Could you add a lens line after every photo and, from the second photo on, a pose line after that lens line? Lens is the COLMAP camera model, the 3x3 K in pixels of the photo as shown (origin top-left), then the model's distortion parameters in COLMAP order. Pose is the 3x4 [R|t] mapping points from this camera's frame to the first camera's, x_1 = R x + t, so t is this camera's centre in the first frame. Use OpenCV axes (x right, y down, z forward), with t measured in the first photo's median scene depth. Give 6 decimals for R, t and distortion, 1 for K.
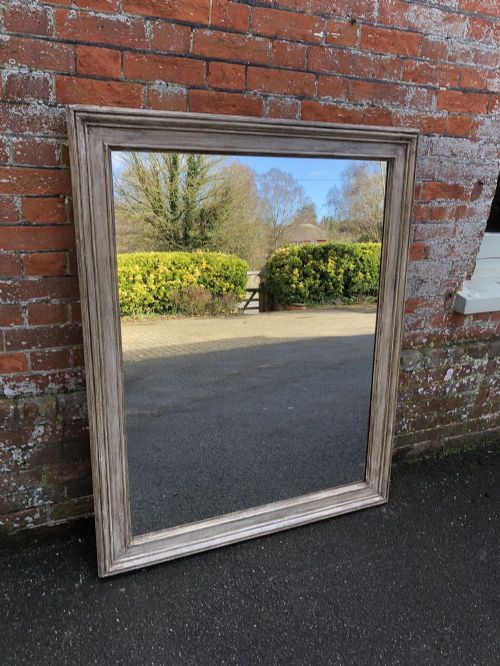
lens RADIAL K [[538.7, 0, 251.3], [0, 538.7, 333.4], [0, 0, 1]] dist [0.009882, -0.007010]
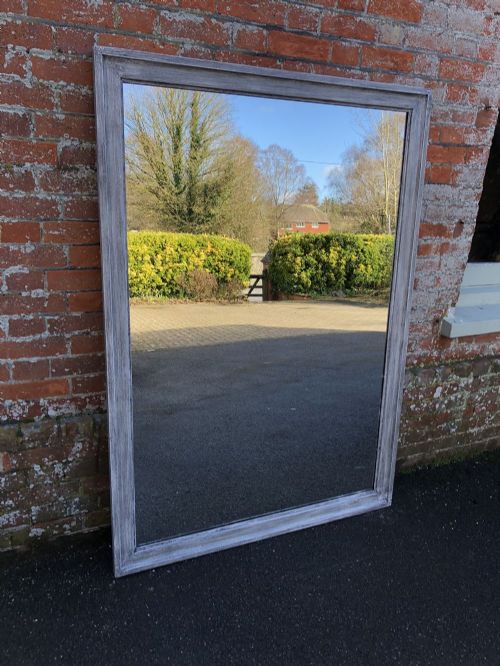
lens RADIAL K [[544.1, 0, 251.2], [0, 544.1, 331.5], [0, 0, 1]] dist [0.008811, -0.002320]
pose [[0.999848, -0.009888, 0.014365, -0.040795], [0.010380, 0.999349, -0.034557, -0.017819], [-0.014014, 0.034701, 0.999299, -0.150365]]
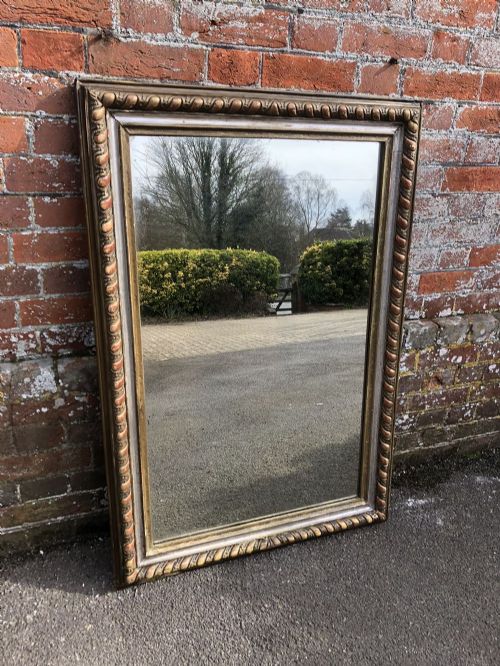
lens RADIAL K [[541.8, 0, 248.2], [0, 541.8, 331.5], [0, 0, 1]] dist [0.006454, 0.000515]
pose [[0.998233, 0.023459, -0.054590, 0.011916], [-0.019962, 0.997767, 0.063738, 0.015794], [0.055963, -0.062536, 0.996472, 0.280560]]
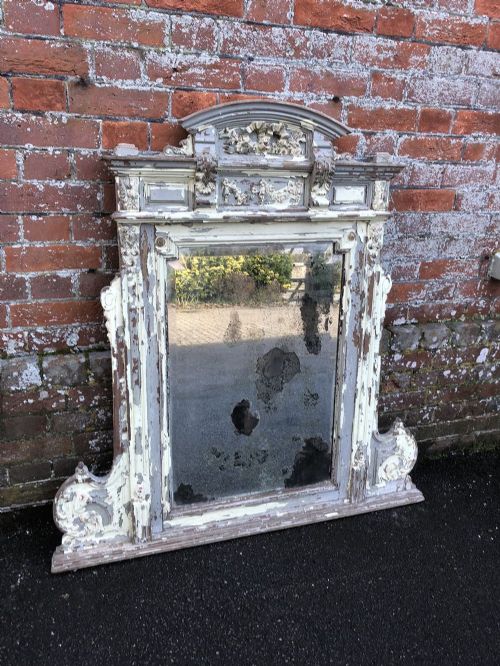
lens RADIAL K [[539.5, 0, 241.1], [0, 539.5, 330.1], [0, 0, 1]] dist [-0.000429, 0.010419]
pose [[0.995777, 0.025505, -0.088188, 0.092229], [-0.023901, 0.999530, 0.019199, 0.040270], [0.088636, -0.017010, 0.995919, 0.192147]]
